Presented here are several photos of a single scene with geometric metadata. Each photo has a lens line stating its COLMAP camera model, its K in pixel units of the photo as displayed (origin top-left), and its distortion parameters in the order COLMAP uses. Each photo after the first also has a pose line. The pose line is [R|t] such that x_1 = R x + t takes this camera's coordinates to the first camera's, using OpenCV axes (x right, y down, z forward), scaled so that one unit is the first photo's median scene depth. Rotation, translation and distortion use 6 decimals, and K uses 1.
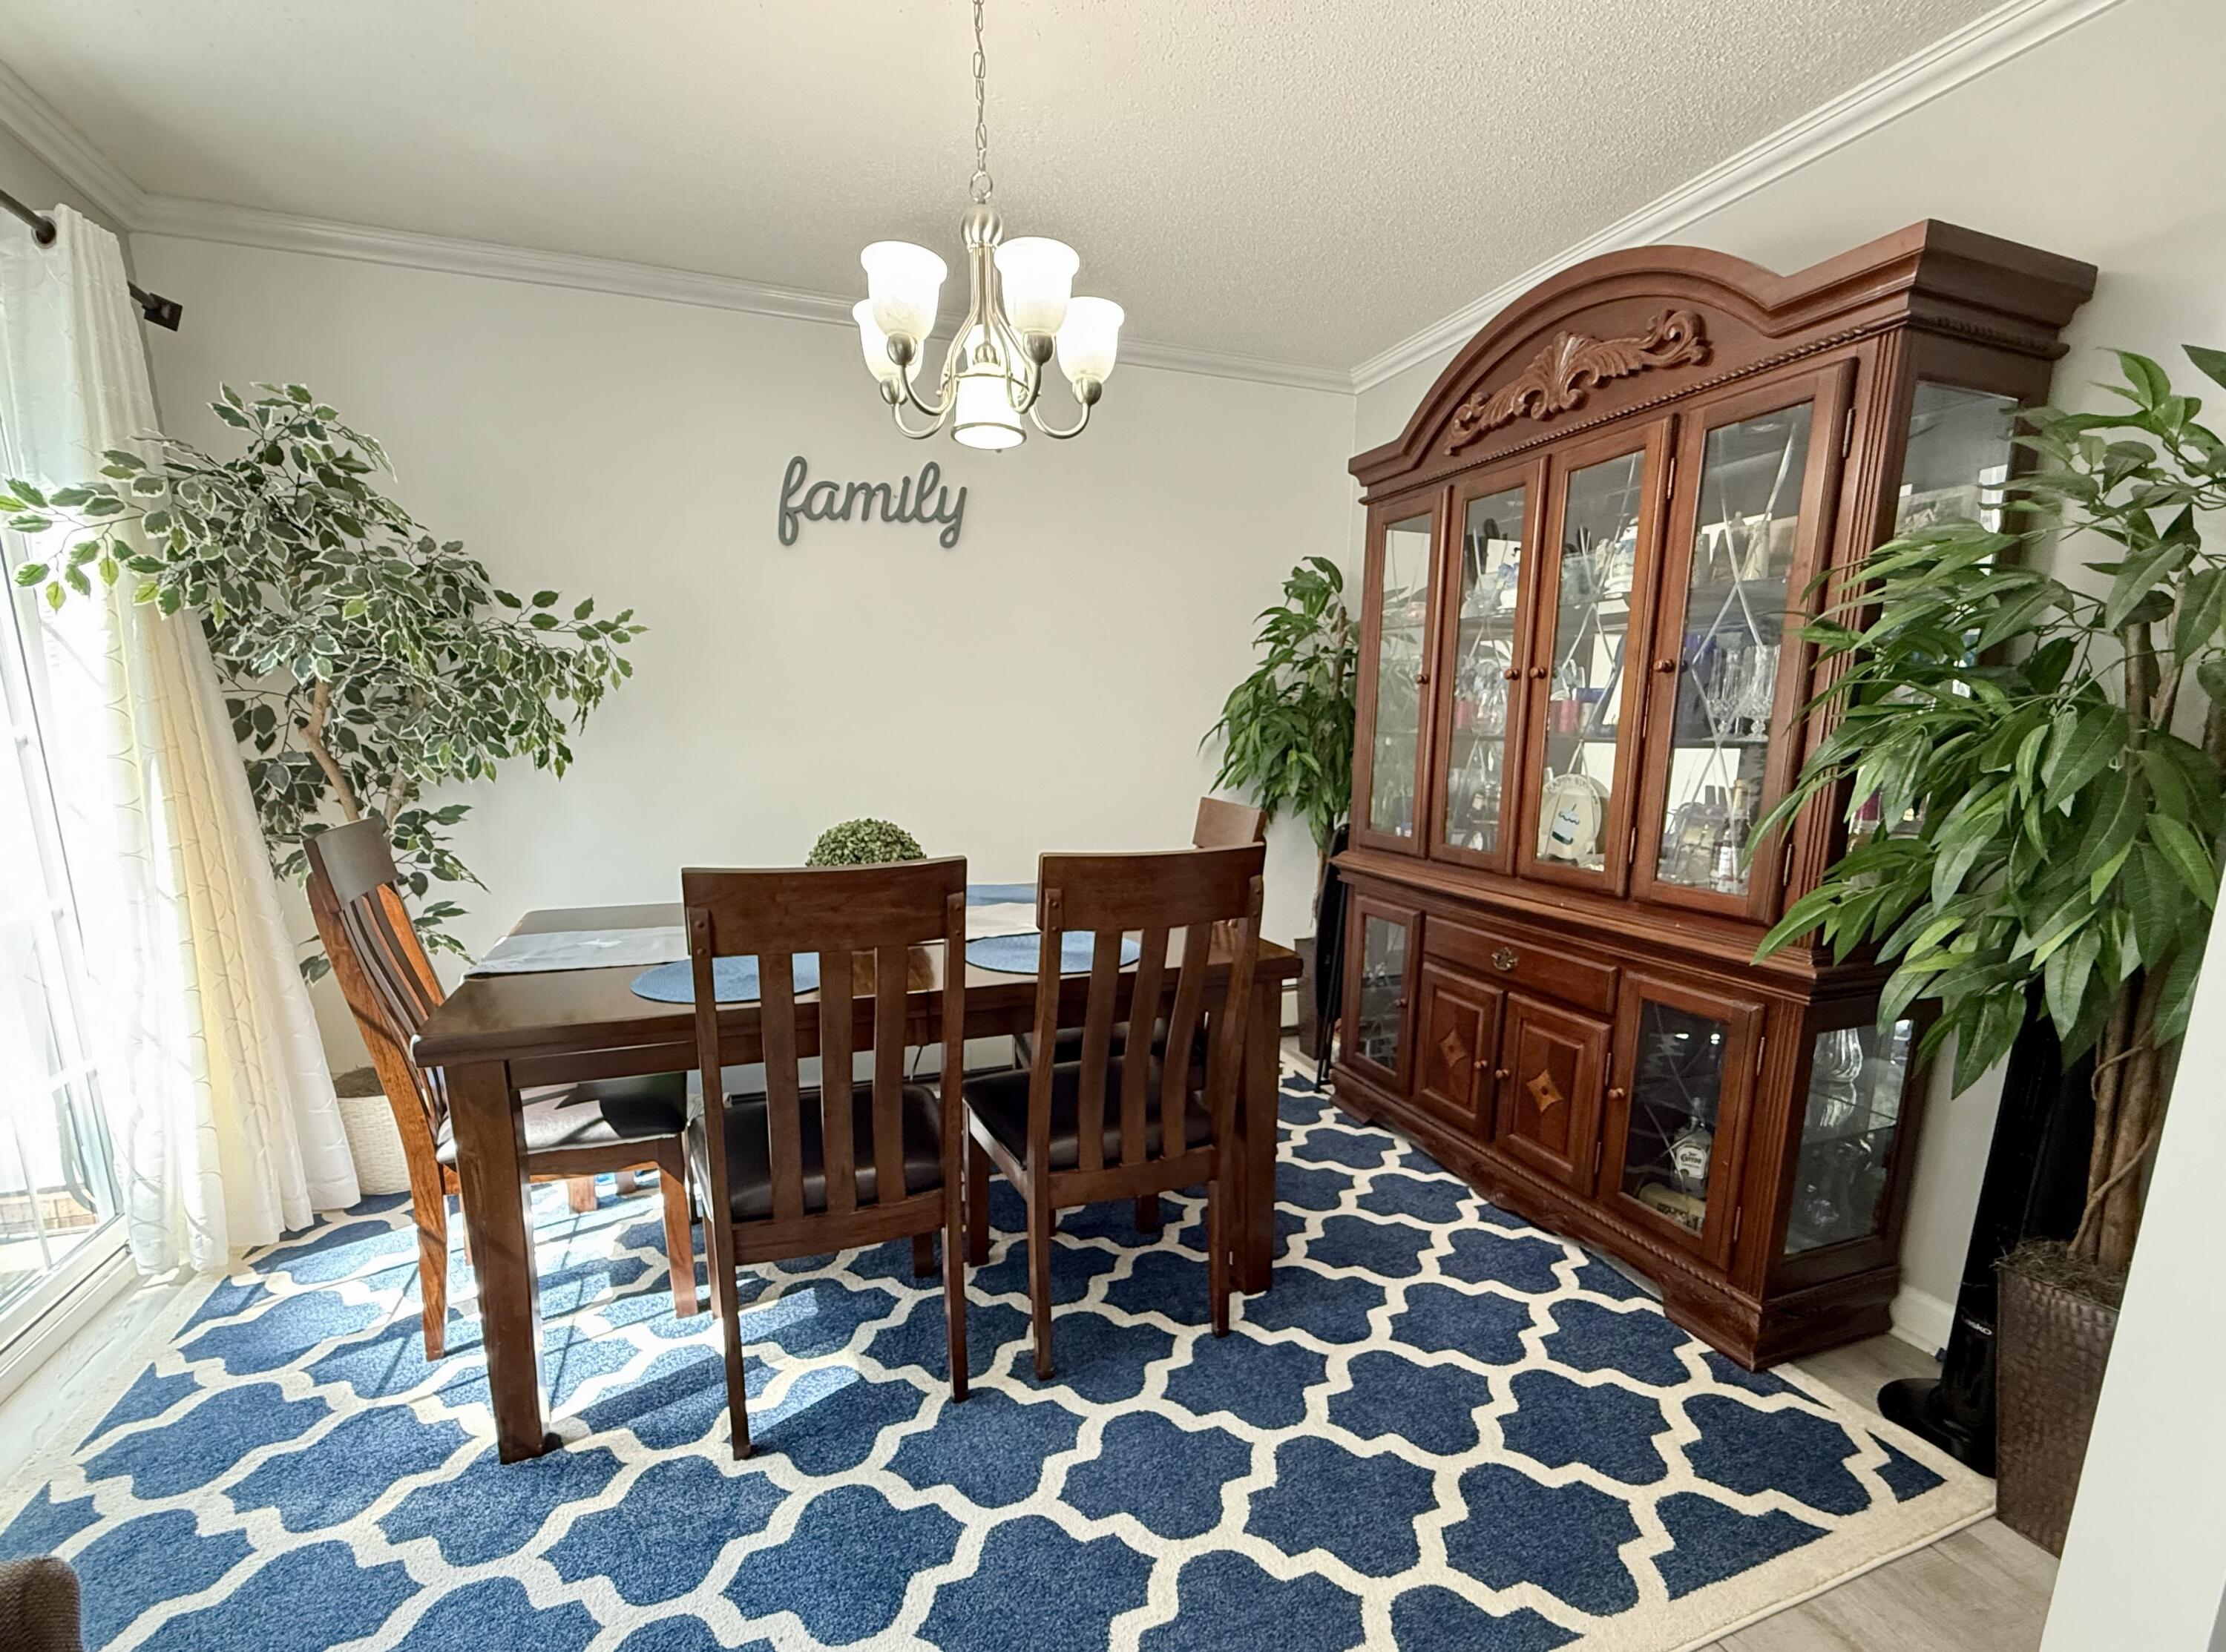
lens RADIAL K [[1005.6, 0, 1159.3], [0, 1005.6, 918.5], [0, 0, 1]] dist [-0.004796, -0.000704]
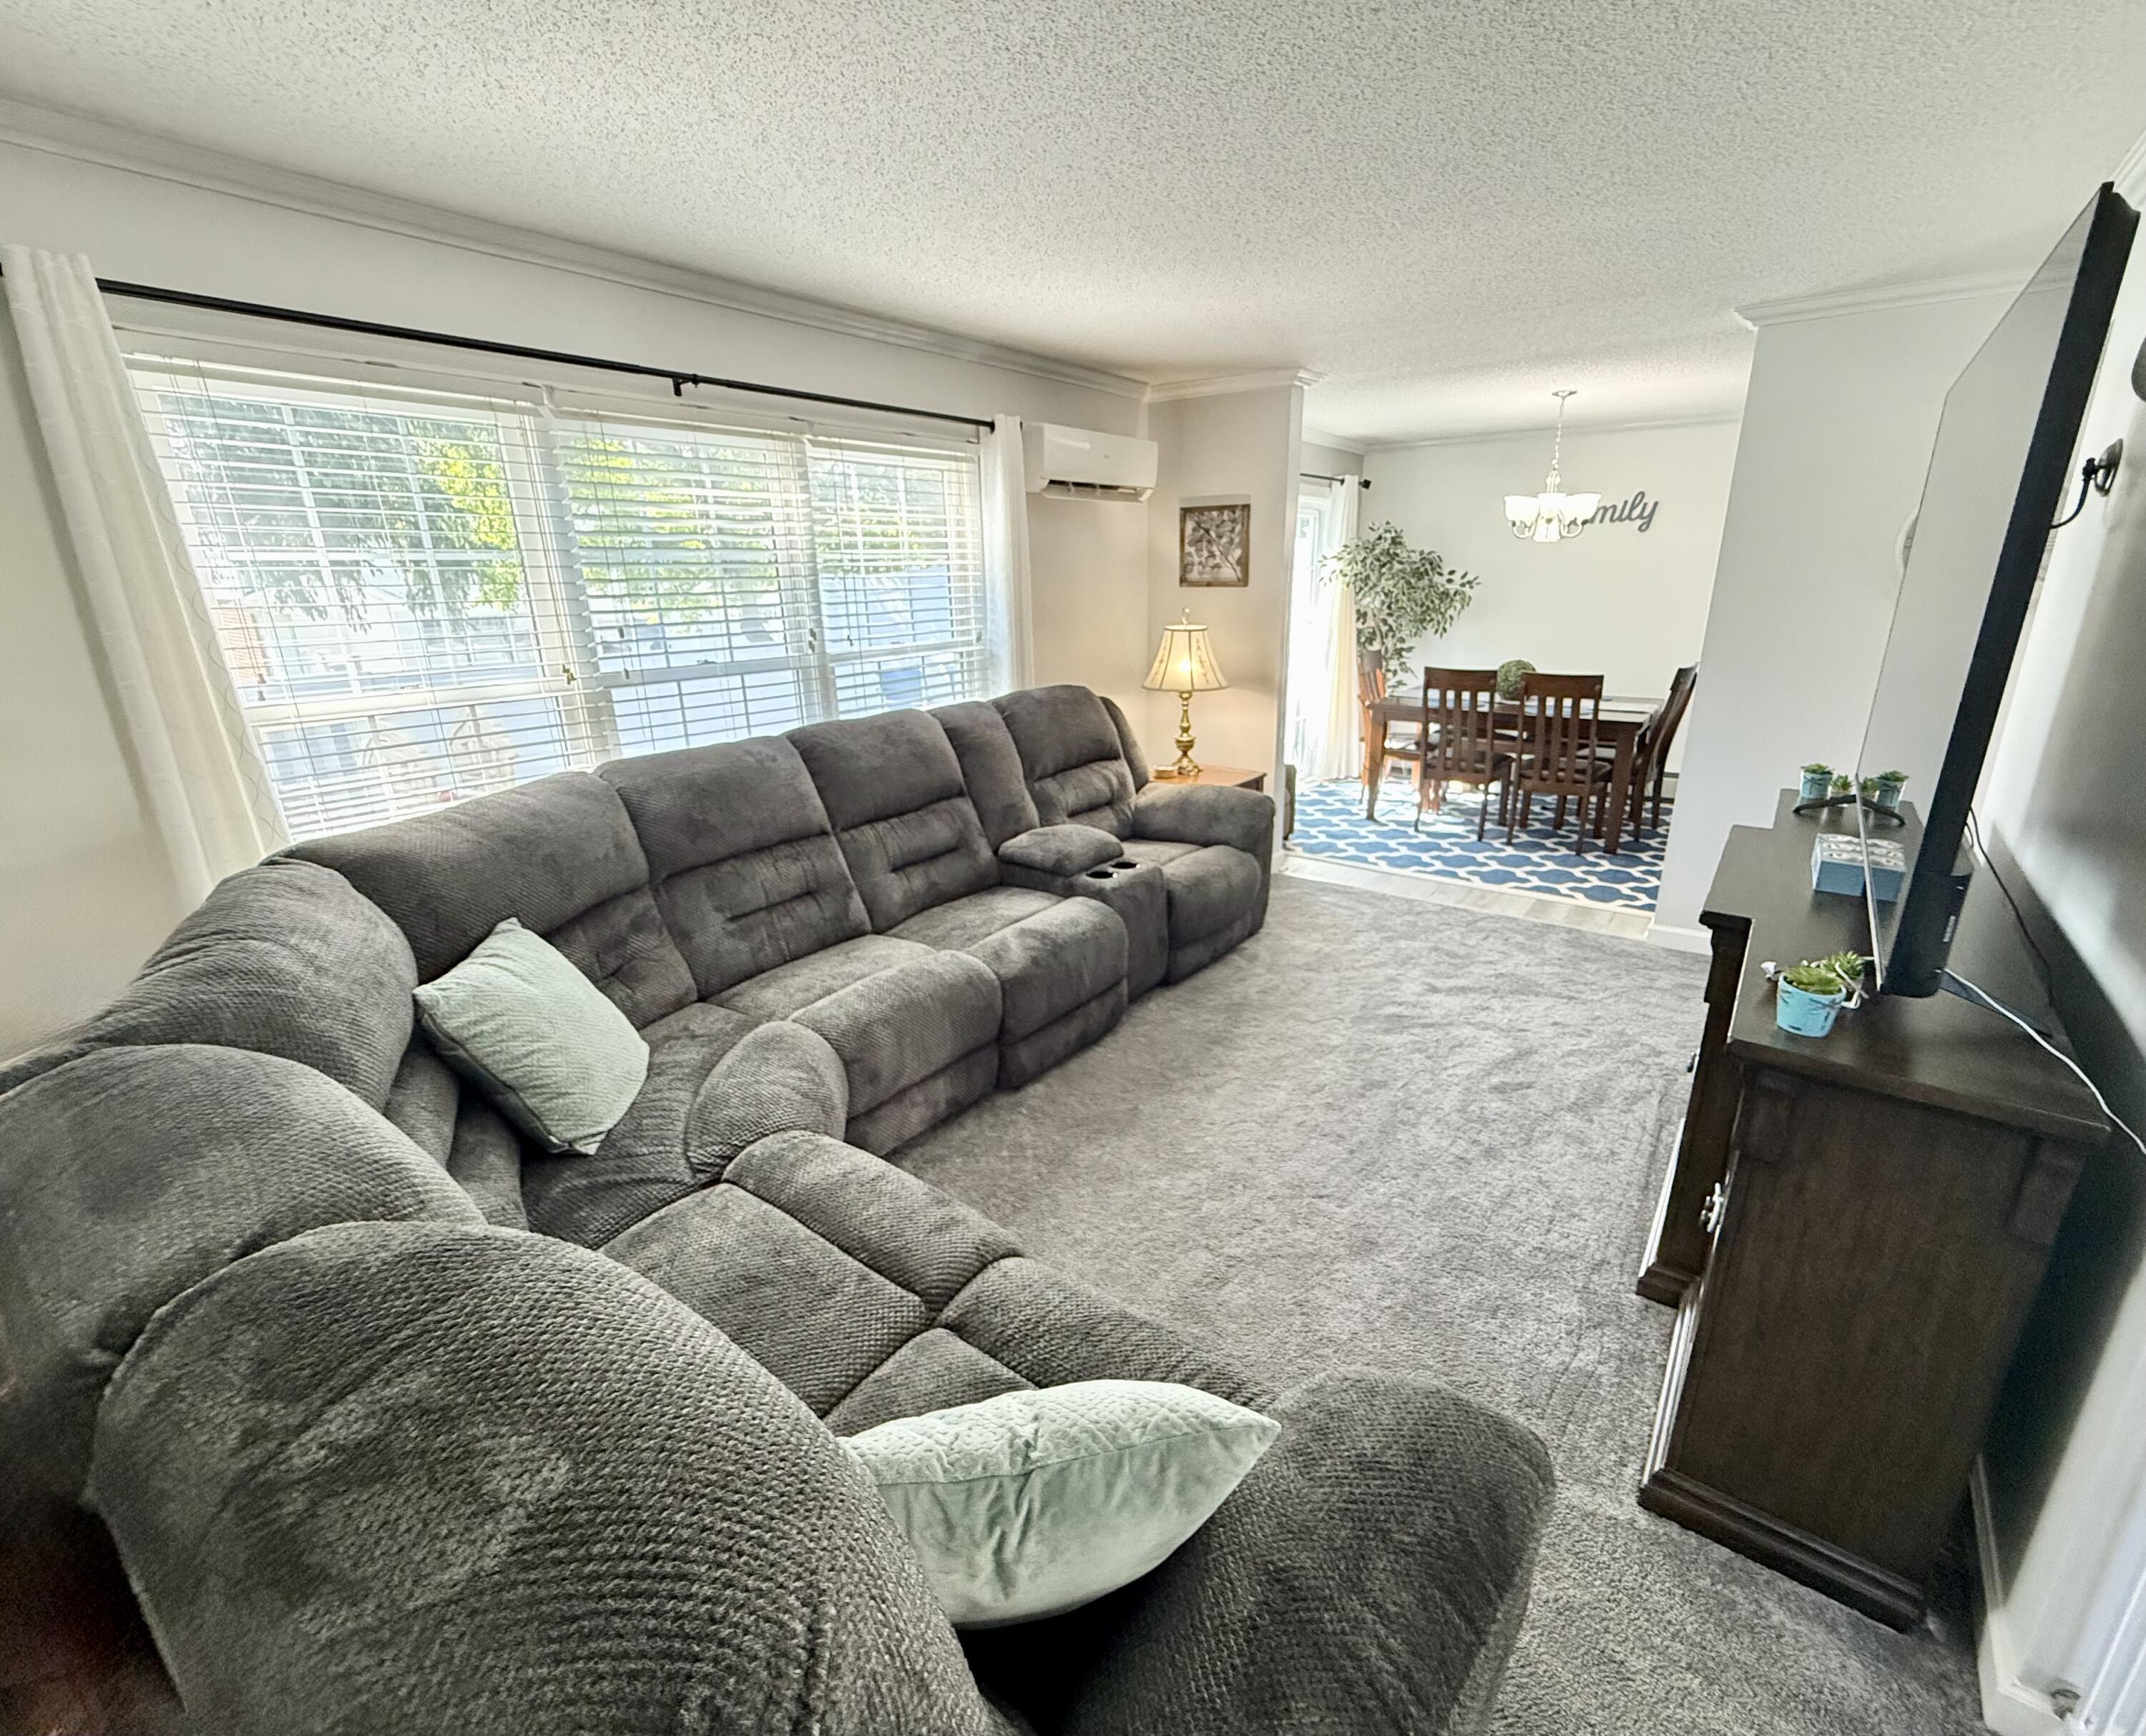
lens RADIAL K [[936.9, 0, 1081.5], [0, 936.9, 856.6], [0, 0, 1]] dist [-0.002615, -0.000082]
pose [[0.505647, 0.238527, -0.829111, 1.271904], [-0.154416, 0.970524, 0.185037, 0.129937], [0.848809, 0.034465, 0.527575, -1.276445]]
